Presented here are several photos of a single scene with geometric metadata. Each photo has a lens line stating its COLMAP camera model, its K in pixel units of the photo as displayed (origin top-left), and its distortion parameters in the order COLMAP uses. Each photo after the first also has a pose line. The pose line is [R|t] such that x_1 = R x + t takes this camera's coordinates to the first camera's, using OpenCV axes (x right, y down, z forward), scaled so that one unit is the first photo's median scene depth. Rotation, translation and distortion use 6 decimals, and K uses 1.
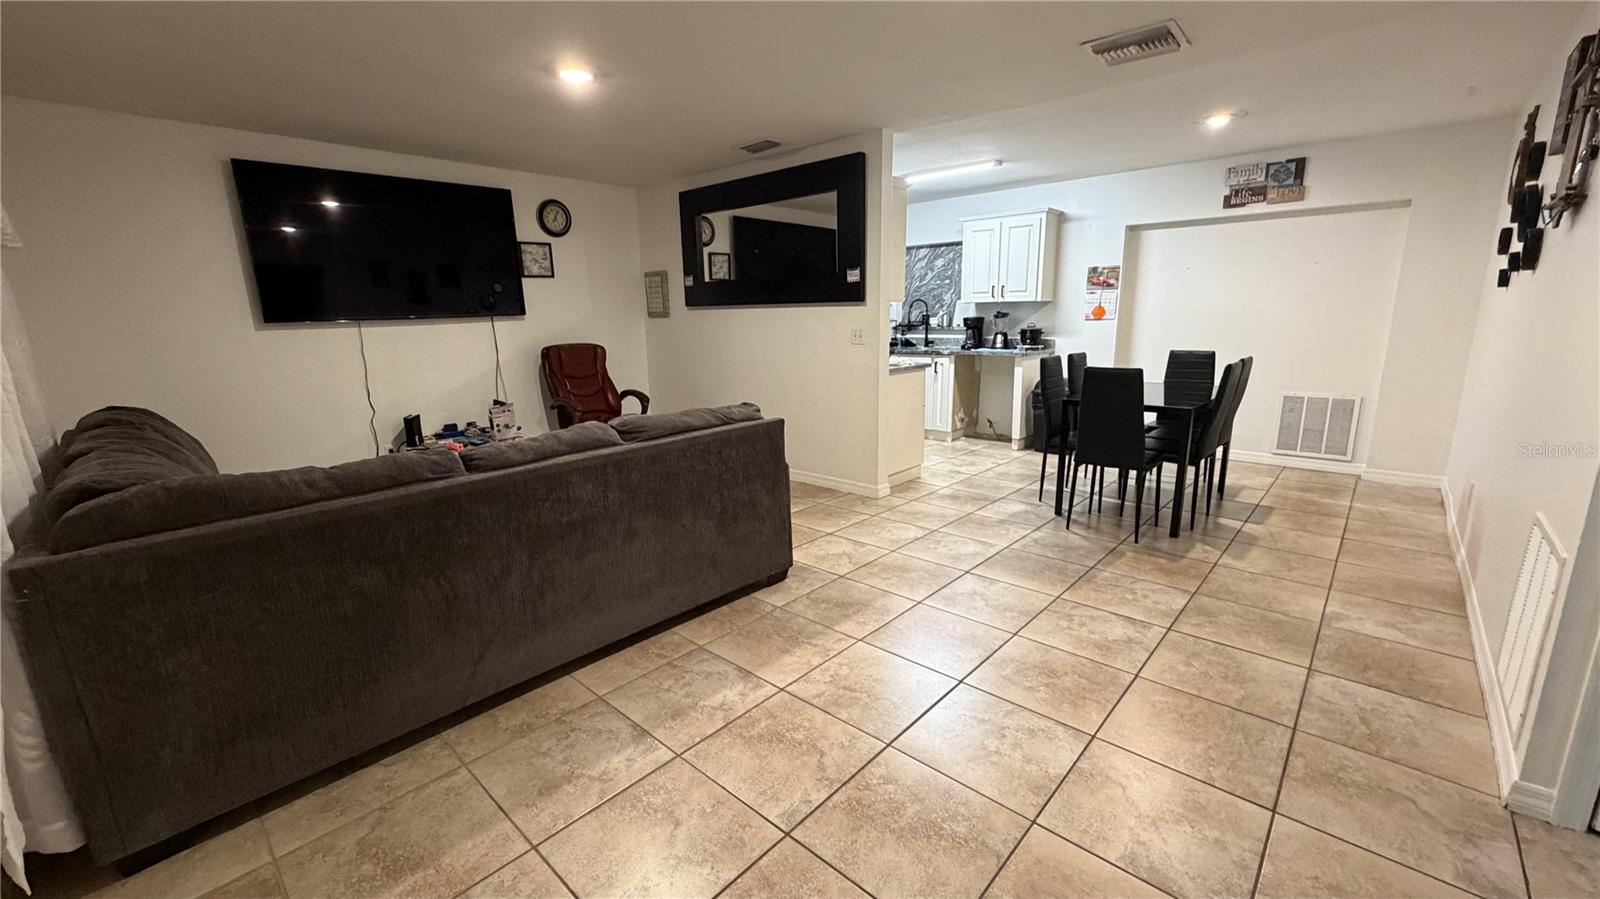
lens RADIAL K [[640.4, 0, 793.6], [0, 640.4, 454.1], [0, 0, 1]] dist [0.000878, 0.000346]
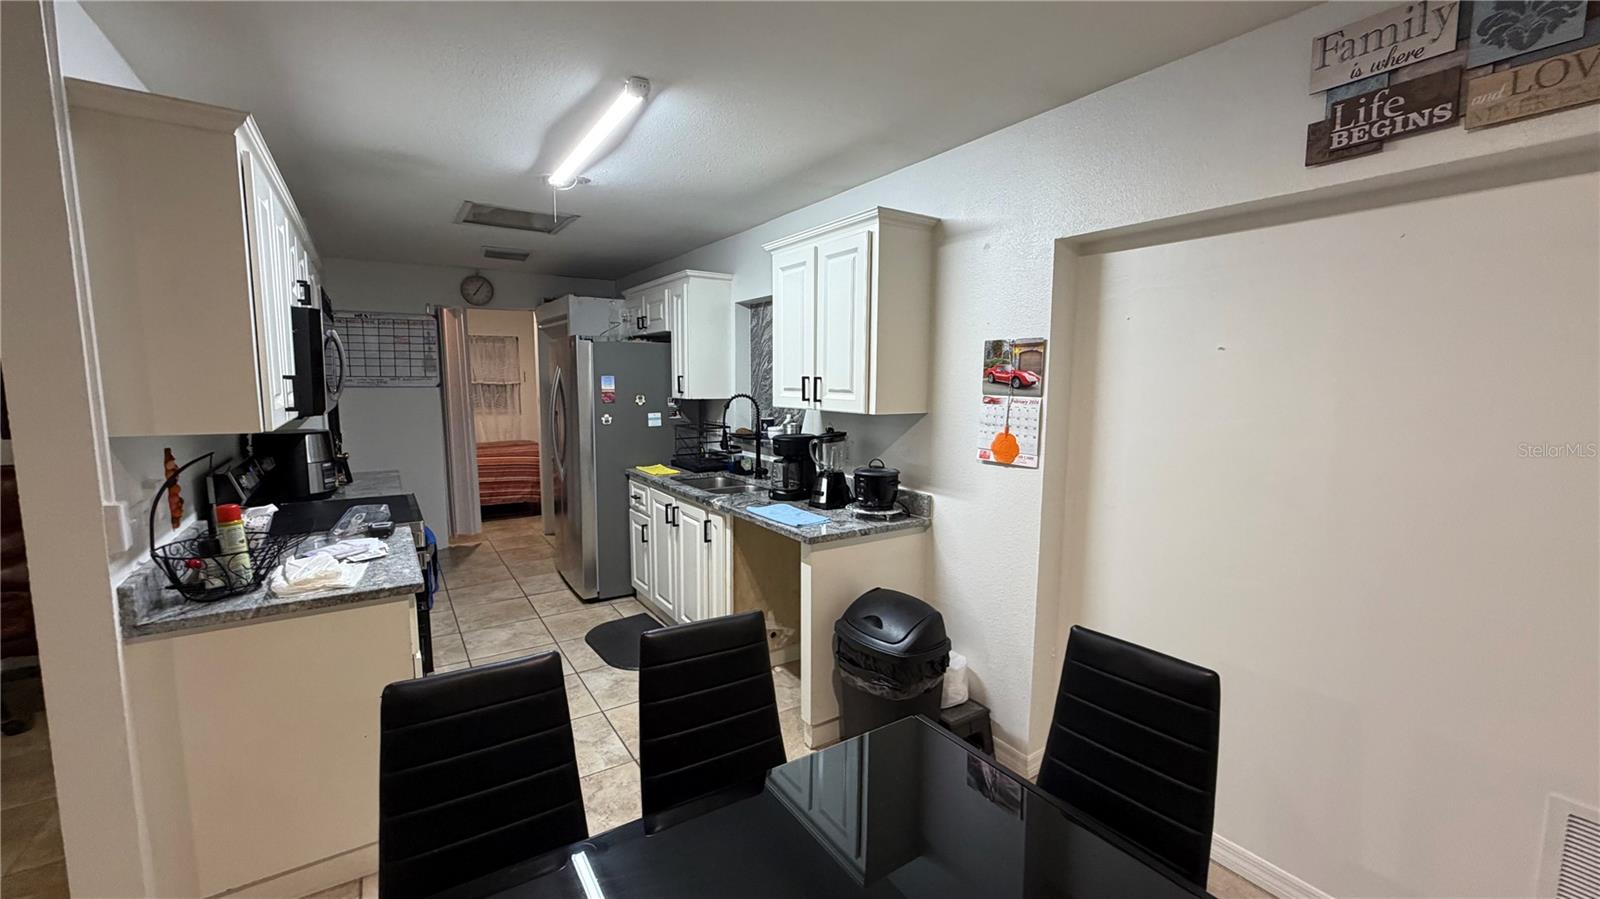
lens RADIAL K [[640.4, 0, 794.1], [0, 640.4, 450.0], [0, 0, 1]] dist [0.000878, 0.000346]
pose [[0.968192, 0.049820, -0.245198, 0.507919], [-0.074636, 0.992867, -0.092975, -0.195312], [0.238817, 0.108319, 0.965004, 0.647589]]
